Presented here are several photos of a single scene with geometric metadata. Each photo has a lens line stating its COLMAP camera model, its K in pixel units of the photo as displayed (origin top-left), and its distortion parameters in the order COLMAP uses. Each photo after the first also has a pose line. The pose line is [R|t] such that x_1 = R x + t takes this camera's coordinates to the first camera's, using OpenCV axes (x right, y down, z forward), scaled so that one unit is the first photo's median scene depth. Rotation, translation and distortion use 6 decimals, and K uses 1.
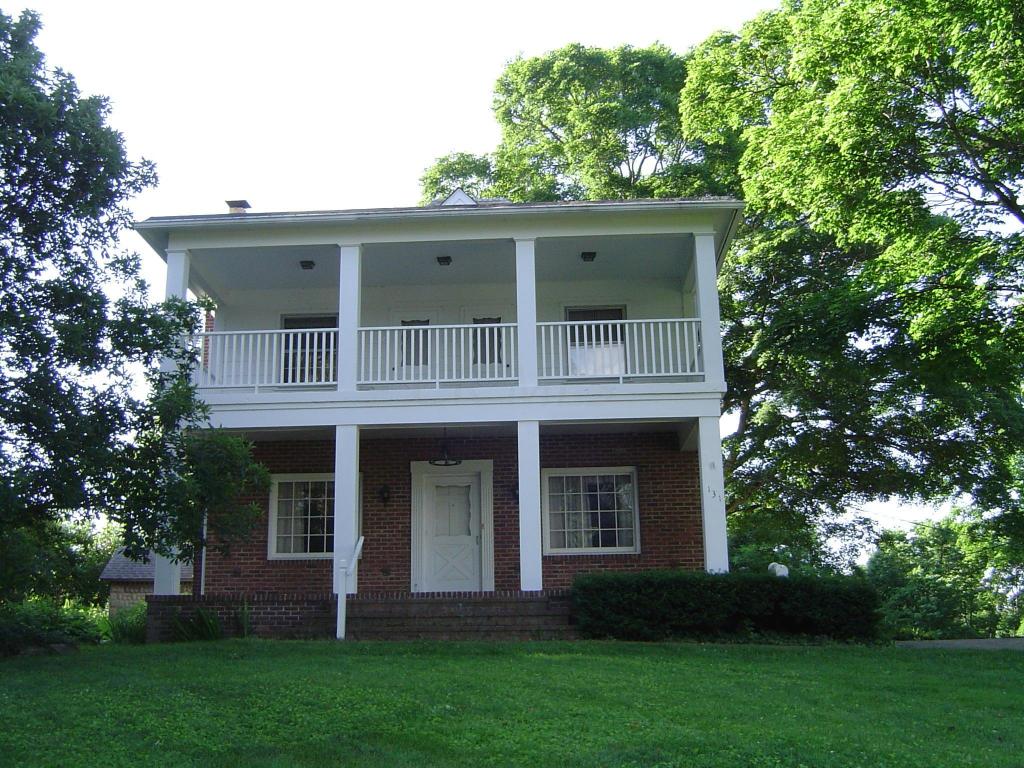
lens RADIAL K [[1170.1, 0, 512.8], [0, 1170.1, 386.8], [0, 0, 1]] dist [-0.134152, 0.000000]
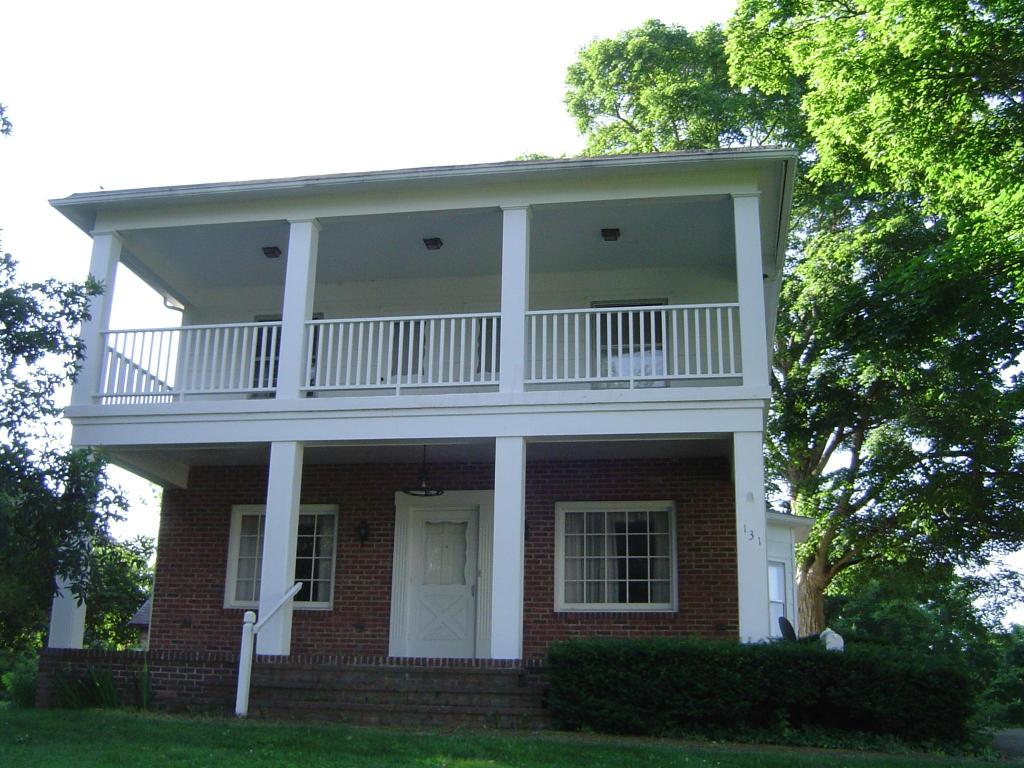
lens RADIAL K [[1170.1, 0, 511.2], [0, 1170.1, 382.7], [0, 0, 1]] dist [-0.134152, 0.000000]
pose [[0.990096, -0.003230, -0.140358, 0.108860], [-0.003060, 0.999001, -0.044572, 0.024668], [0.140362, 0.044560, 0.989097, 0.209475]]
